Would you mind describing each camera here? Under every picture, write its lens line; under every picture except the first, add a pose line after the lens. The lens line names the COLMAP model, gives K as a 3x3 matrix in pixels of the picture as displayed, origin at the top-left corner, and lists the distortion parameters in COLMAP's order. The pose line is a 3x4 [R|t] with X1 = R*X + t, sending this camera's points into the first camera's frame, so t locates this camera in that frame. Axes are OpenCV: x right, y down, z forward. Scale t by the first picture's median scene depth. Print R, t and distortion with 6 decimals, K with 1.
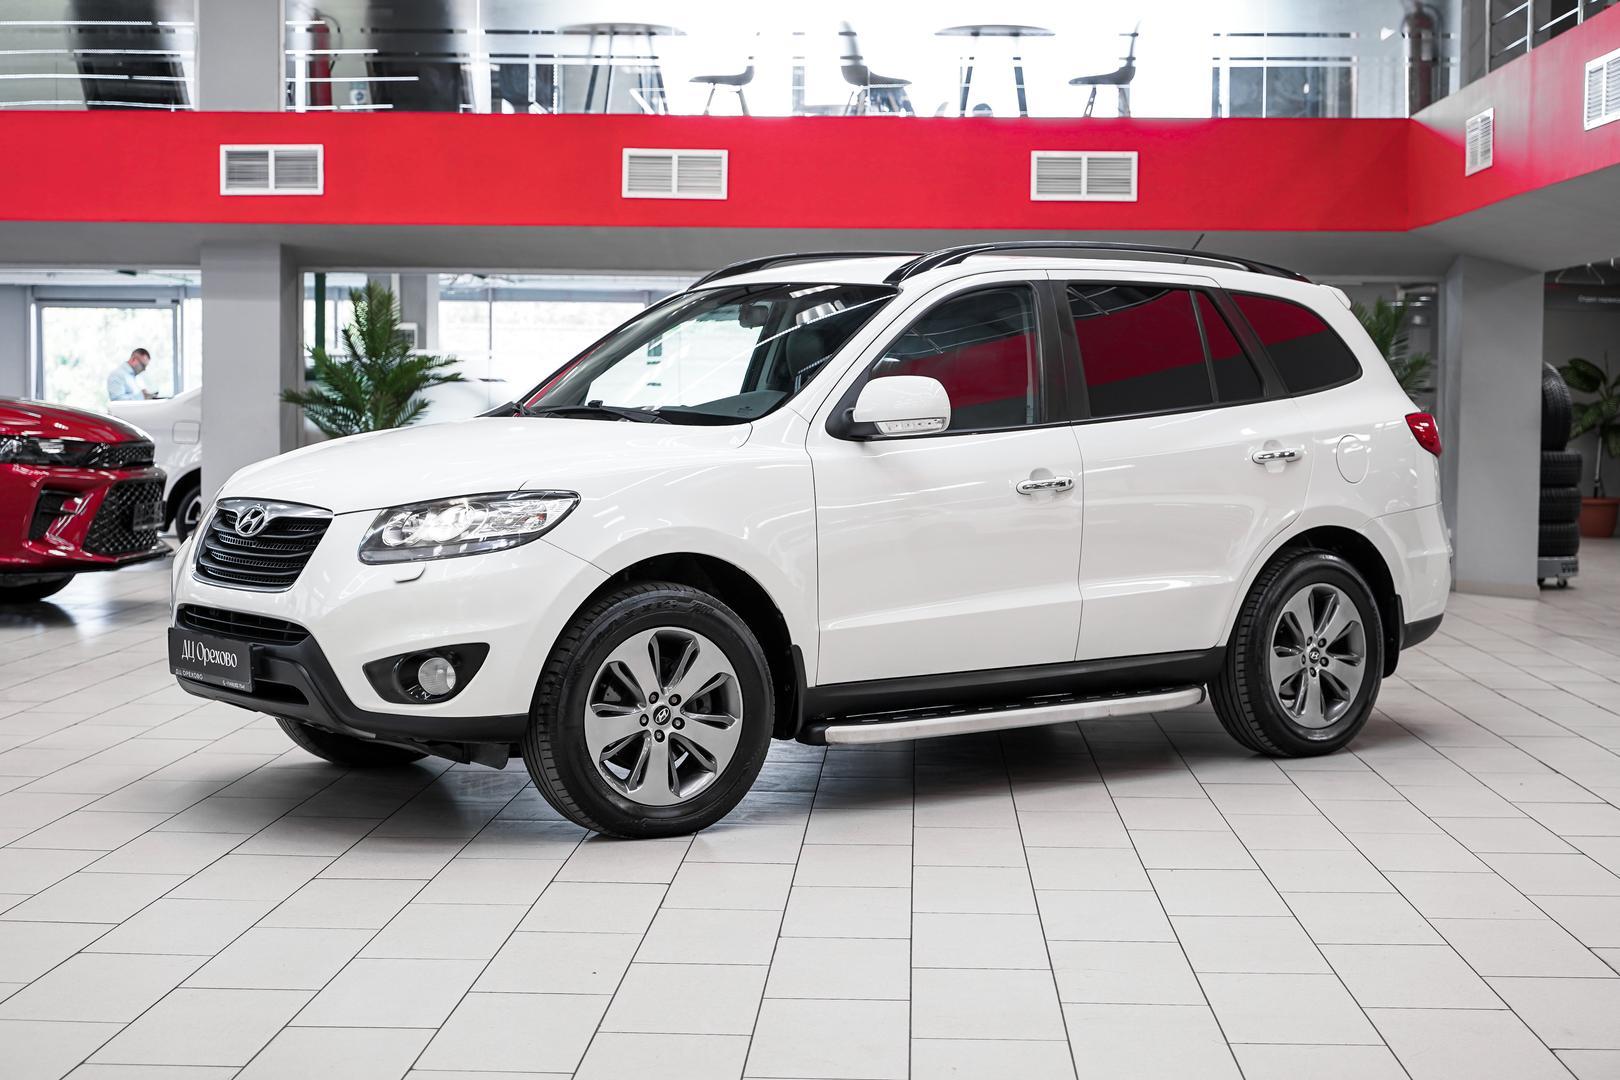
lens RADIAL K [[2634.8, 0, 805.0], [0, 2634.8, 531.4], [0, 0, 1]] dist [0.009699, 0.000000]
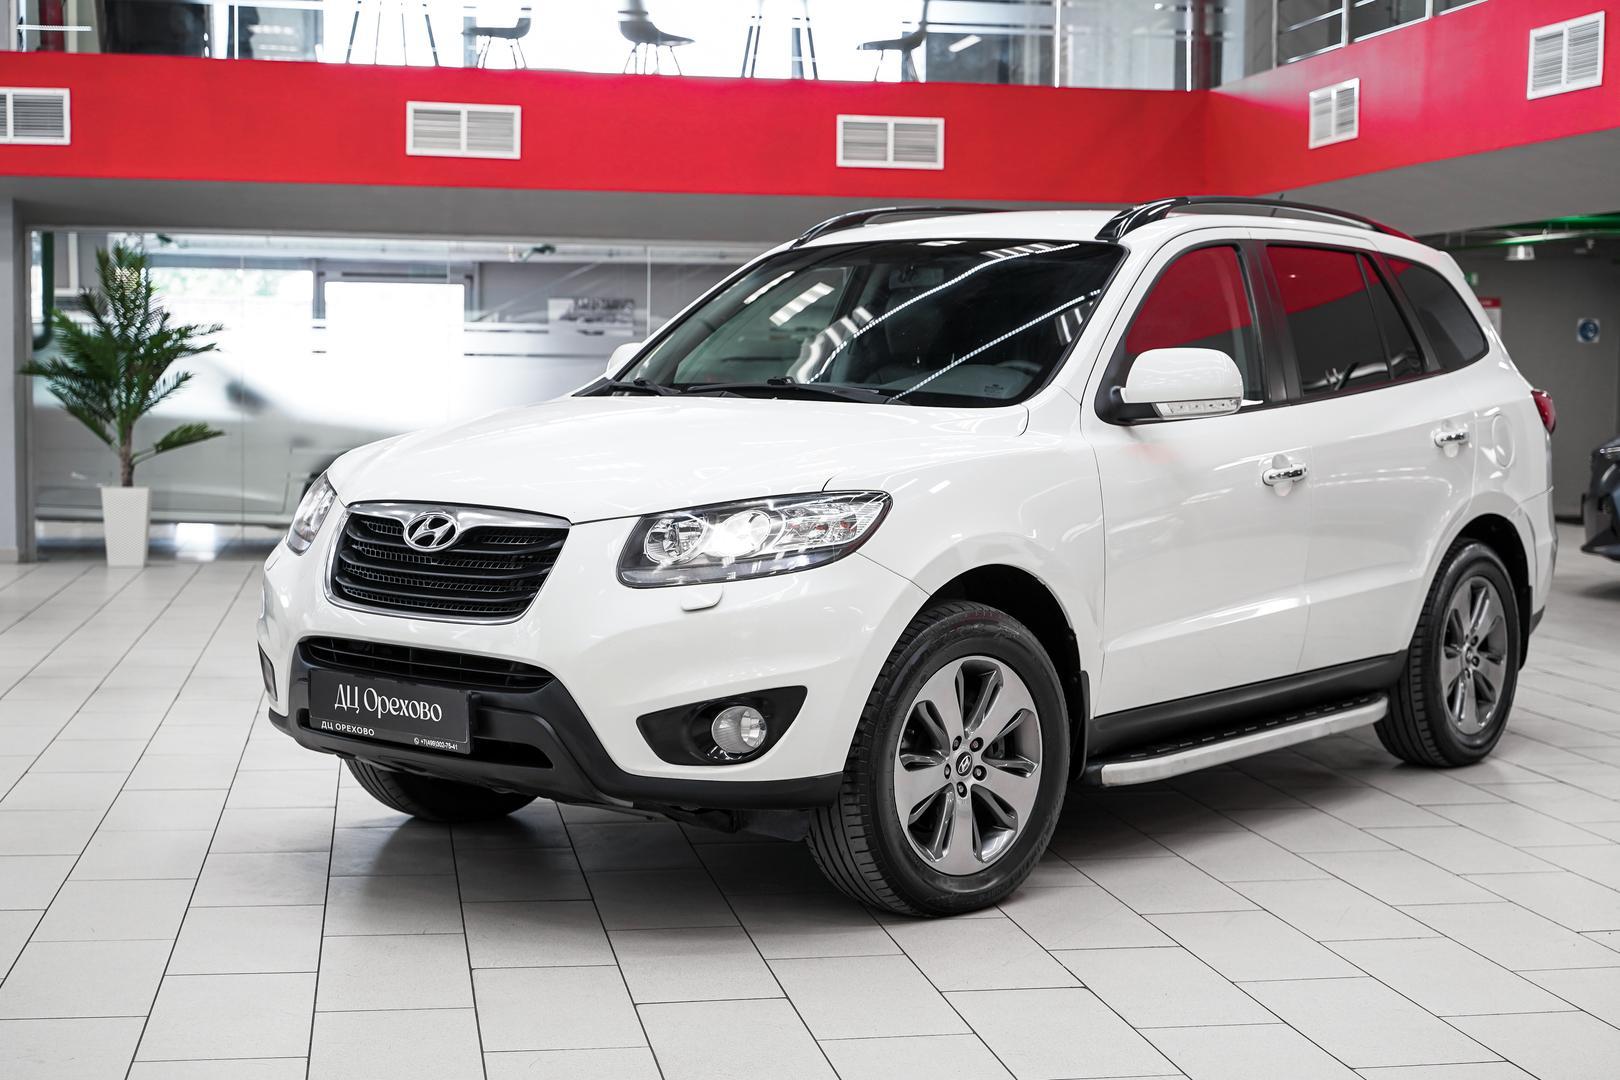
lens RADIAL K [[2437.0, 0, 807.1], [0, 2437.0, 533.3], [0, 0, 1]] dist [0.013295, 0.000000]
pose [[0.975263, -0.013708, 0.220623, -0.124369], [0.009930, 0.999785, 0.018227, -0.007393], [-0.220826, -0.015585, 0.975189, 0.128144]]
